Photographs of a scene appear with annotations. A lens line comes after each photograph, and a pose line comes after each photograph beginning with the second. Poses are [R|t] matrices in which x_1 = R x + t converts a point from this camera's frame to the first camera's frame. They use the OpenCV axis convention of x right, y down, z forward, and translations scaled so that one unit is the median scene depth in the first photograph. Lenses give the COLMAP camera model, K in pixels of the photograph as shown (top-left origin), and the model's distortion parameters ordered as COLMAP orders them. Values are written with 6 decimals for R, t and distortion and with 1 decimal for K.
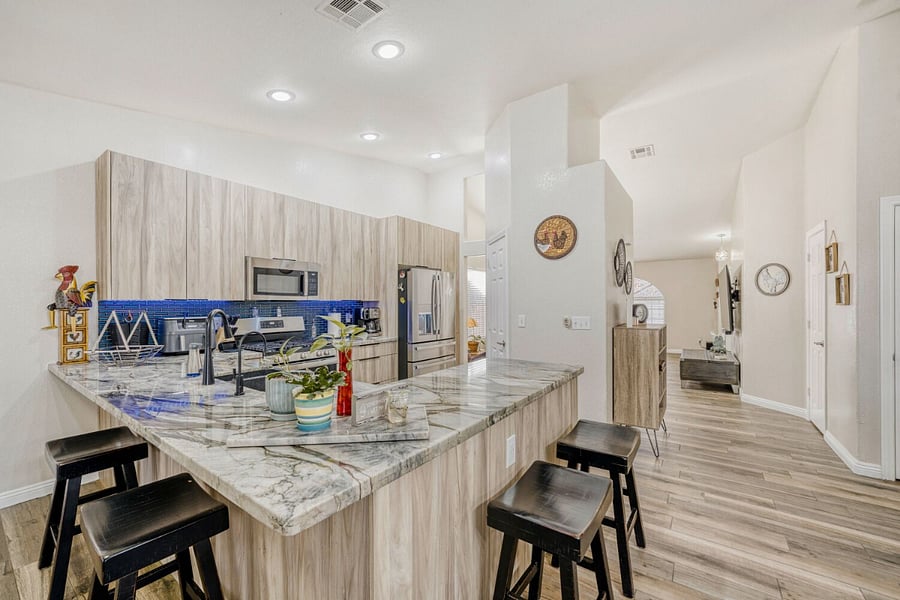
lens RADIAL K [[359.2, 0, 445.4], [0, 359.2, 301.5], [0, 0, 1]] dist [-0.019287, 0.000110]
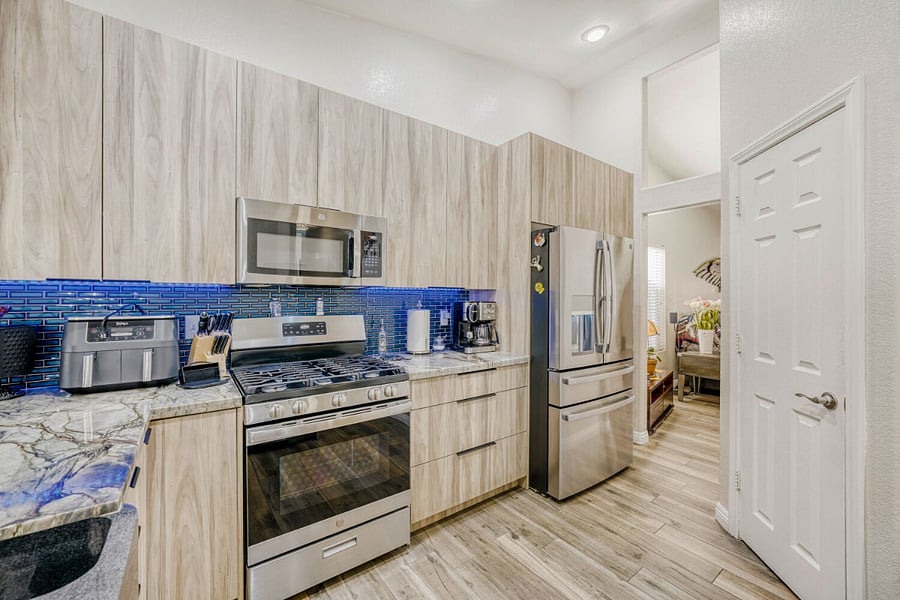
lens RADIAL K [[359.2, 0, 446.8], [0, 359.2, 296.9], [0, 0, 1]] dist [-0.019287, 0.000110]
pose [[0.950127, 0.007523, -0.311772, -0.090674], [-0.006217, 0.999967, 0.005181, 0.008524], [0.311801, -0.002985, 0.950143, 0.486783]]
